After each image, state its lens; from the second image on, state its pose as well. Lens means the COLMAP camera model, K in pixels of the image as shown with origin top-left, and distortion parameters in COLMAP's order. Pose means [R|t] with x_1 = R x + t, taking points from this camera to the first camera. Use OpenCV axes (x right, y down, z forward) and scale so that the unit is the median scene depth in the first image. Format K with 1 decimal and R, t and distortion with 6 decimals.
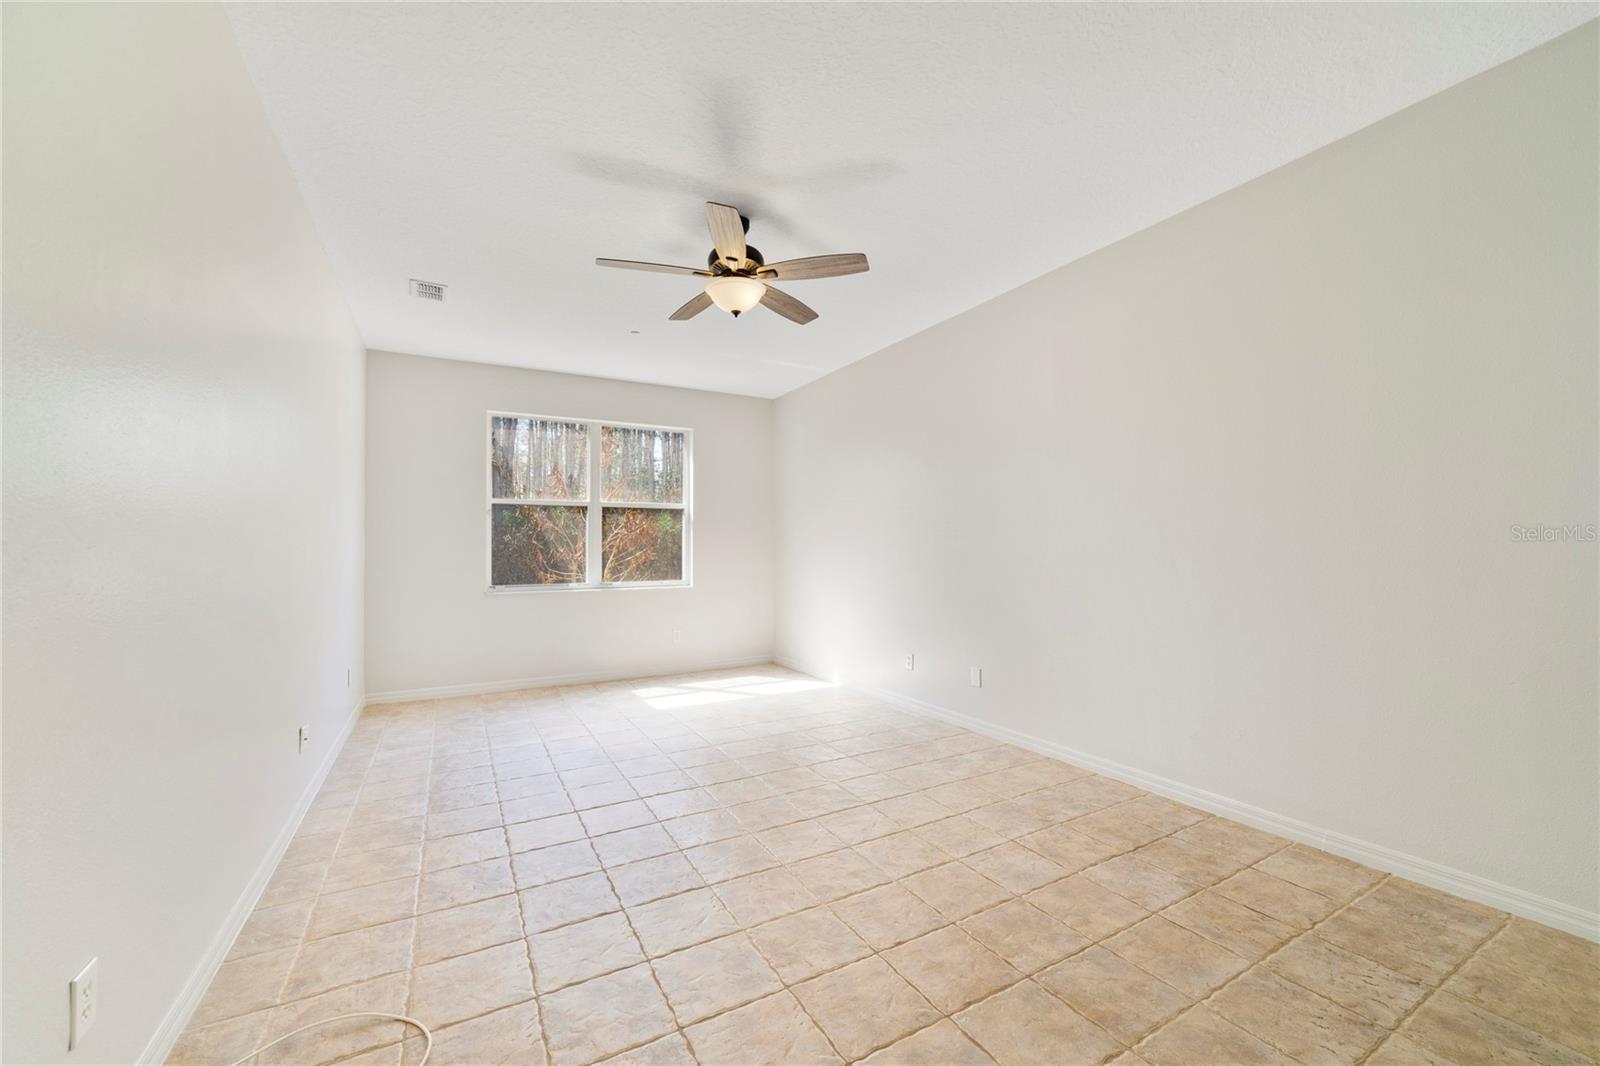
lens RADIAL K [[614.5, 0, 811.7], [0, 614.5, 534.6], [0, 0, 1]] dist [-0.007754, 0.002455]
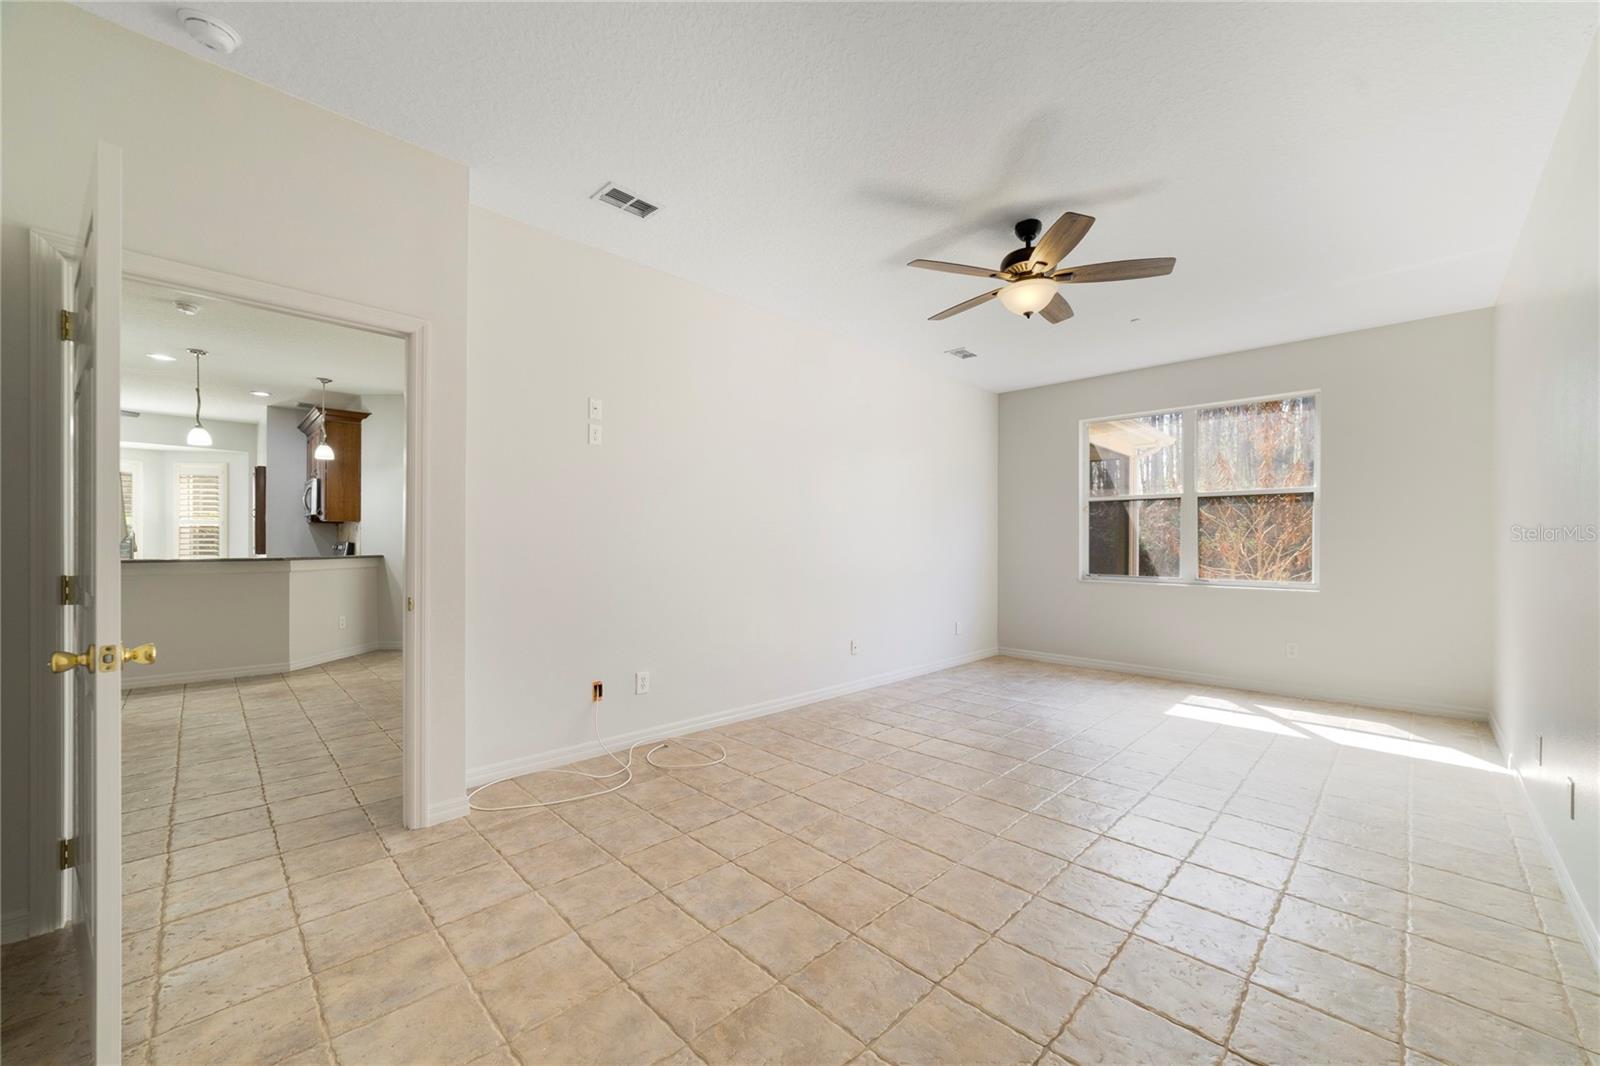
lens RADIAL K [[614.5, 0, 818.0], [0, 614.5, 539.6], [0, 0, 1]] dist [-0.007754, 0.002455]
pose [[0.283472, -0.001327, -0.958980, 0.858390], [0.017049, 0.999848, 0.003656, 0.013448], [0.958829, -0.017386, 0.283452, 0.404210]]
